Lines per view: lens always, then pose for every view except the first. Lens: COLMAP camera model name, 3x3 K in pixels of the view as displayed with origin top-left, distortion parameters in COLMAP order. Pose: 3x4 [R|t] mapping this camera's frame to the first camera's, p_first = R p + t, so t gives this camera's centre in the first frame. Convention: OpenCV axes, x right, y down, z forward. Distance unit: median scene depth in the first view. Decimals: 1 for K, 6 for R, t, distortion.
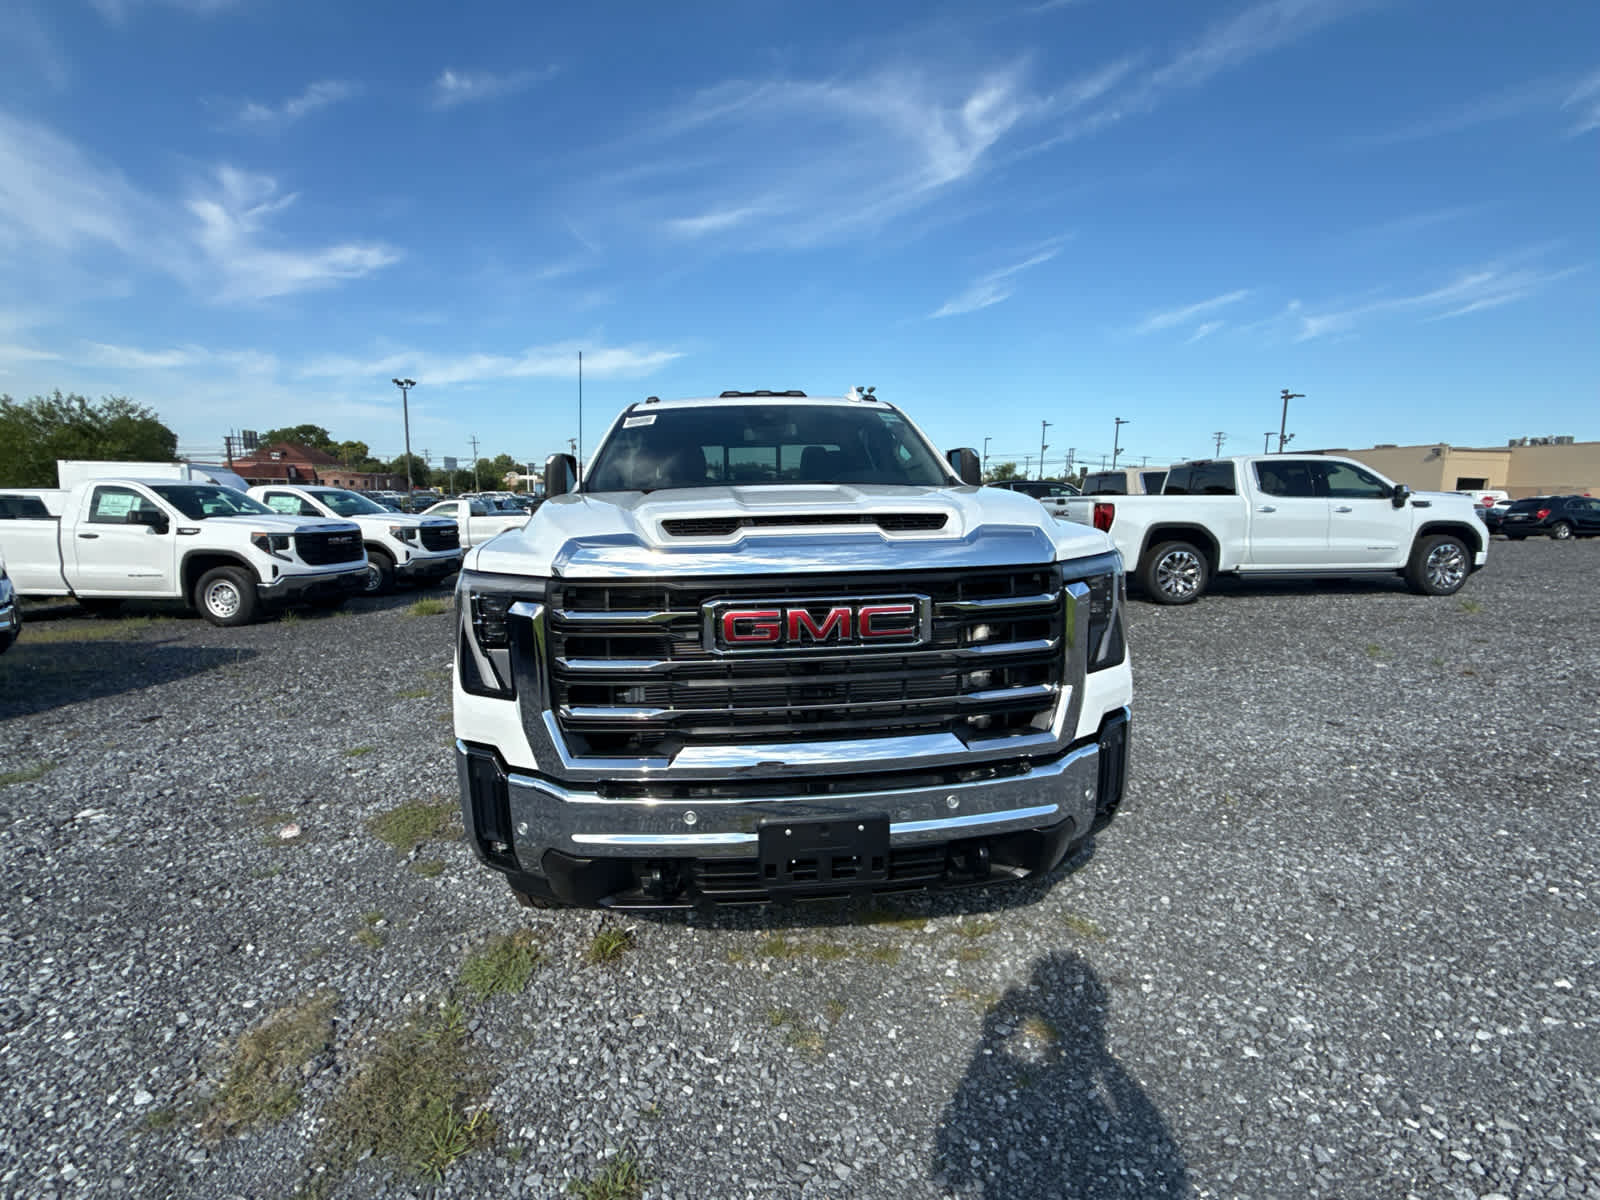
lens RADIAL K [[750.5, 0, 805.3], [0, 750.5, 614.6], [0, 0, 1]] dist [0.002544, -0.001380]
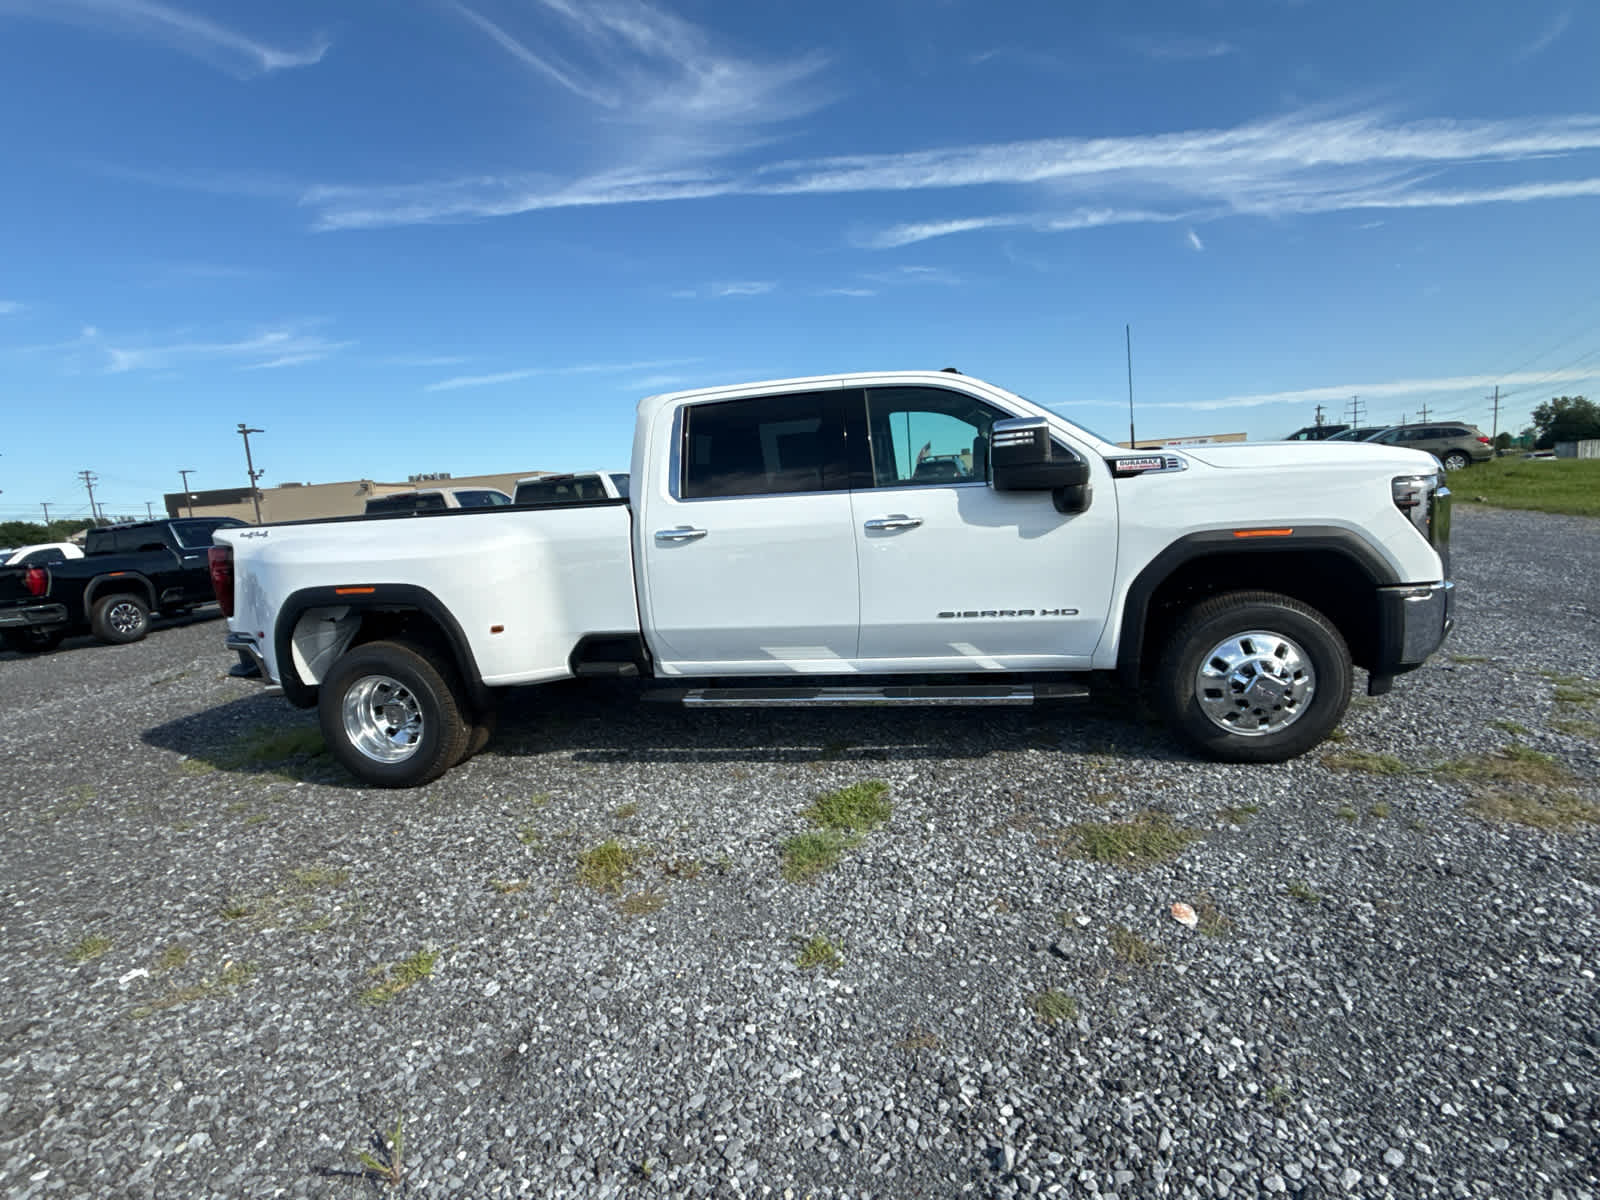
lens RADIAL K [[750.5, 0, 805.9], [0, 750.5, 609.0], [0, 0, 1]] dist [0.002544, -0.001380]
pose [[0.280264, -0.171364, 0.944503, -0.498007], [0.227846, 0.967693, 0.107963, -0.053307], [-0.932490, 0.184943, 0.310254, 0.374048]]
